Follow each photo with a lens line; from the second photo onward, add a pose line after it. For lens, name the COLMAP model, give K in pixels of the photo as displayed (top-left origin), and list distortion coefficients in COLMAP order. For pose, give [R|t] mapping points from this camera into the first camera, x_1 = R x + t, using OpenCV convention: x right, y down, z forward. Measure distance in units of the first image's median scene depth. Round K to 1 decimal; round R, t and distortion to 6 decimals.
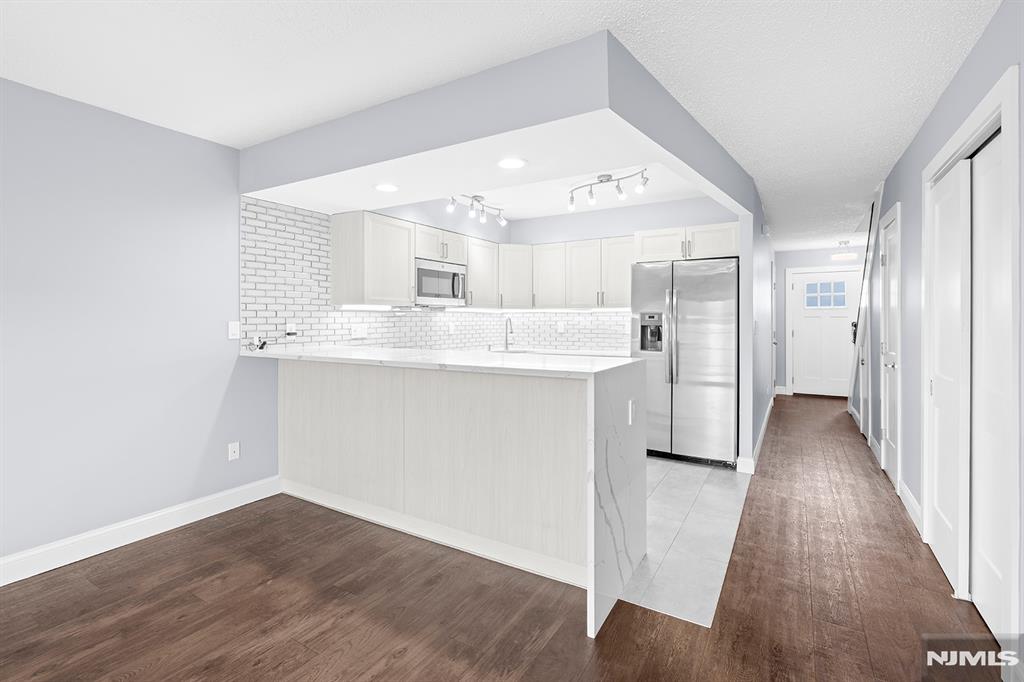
lens RADIAL K [[487.0, 0, 483.5], [0, 487.0, 318.8], [0, 0, 1]] dist [-0.006960, -0.000312]
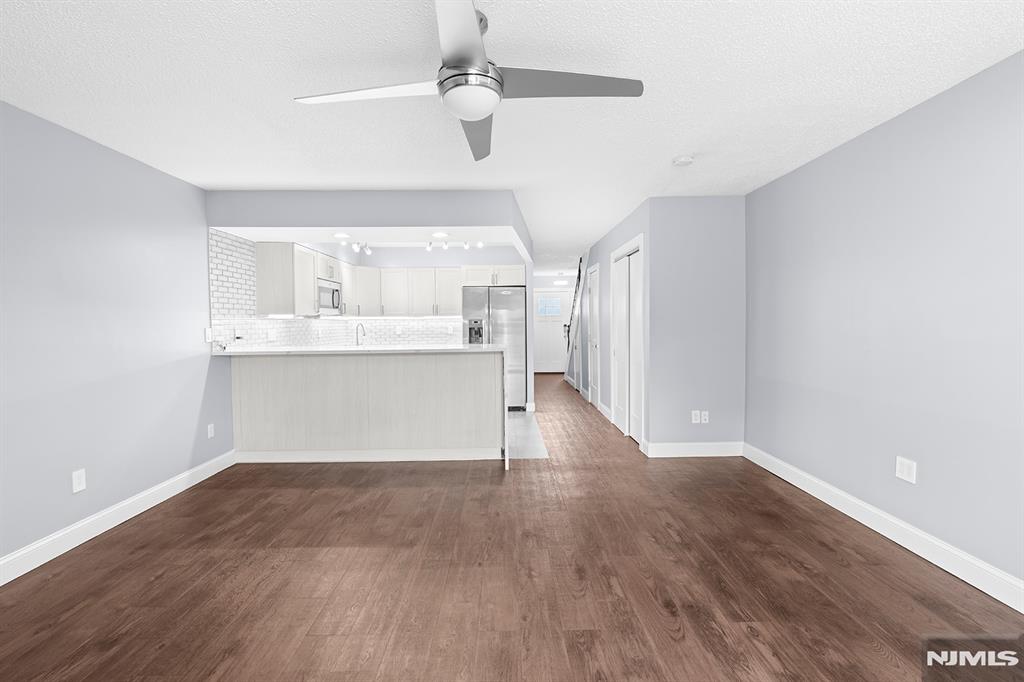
lens RADIAL K [[460.4, 0, 507.2], [0, 460.4, 329.4], [0, 0, 1]] dist [0.002168, 0.000364]
pose [[0.846972, -0.016677, 0.531375, -0.353003], [0.010788, 0.999841, 0.014184, 0.000254], [-0.531527, -0.006281, 0.847018, -0.303058]]
